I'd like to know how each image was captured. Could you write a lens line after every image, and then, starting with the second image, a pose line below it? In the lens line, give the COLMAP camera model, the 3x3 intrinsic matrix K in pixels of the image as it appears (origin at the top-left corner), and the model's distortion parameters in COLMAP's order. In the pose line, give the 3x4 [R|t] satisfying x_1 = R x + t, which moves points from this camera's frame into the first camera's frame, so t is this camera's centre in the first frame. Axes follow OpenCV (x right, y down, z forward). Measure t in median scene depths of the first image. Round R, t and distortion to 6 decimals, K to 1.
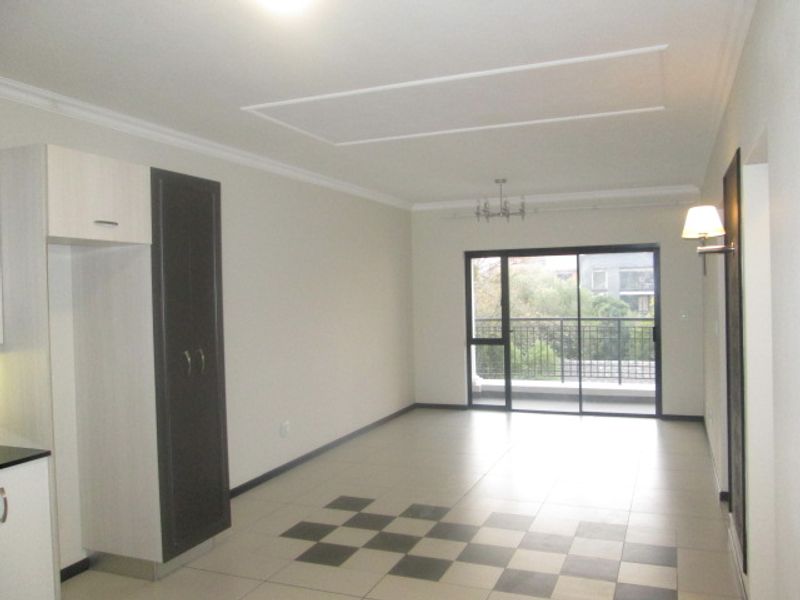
lens RADIAL K [[662.7, 0, 400.0], [0, 662.7, 300.0], [0, 0, 1]] dist [-0.041725, 0.006339]
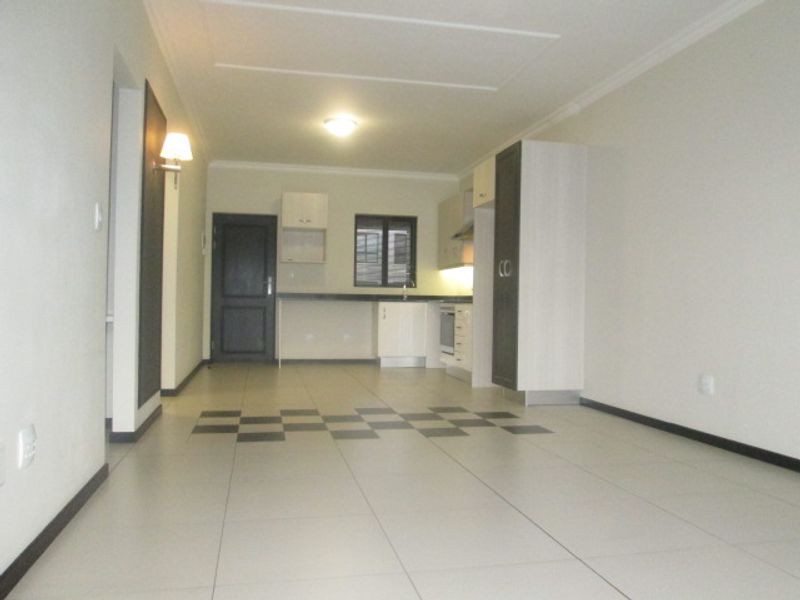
lens RADIAL K [[667.8, 0, 400.0], [0, 667.8, 300.0], [0, 0, 1]] dist [-0.018212, -0.000244]
pose [[-0.826613, 0.001499, -0.562769, 0.817976], [-0.012161, 0.999715, 0.020525, 0.148996], [0.562639, 0.023810, -0.826360, 2.277524]]
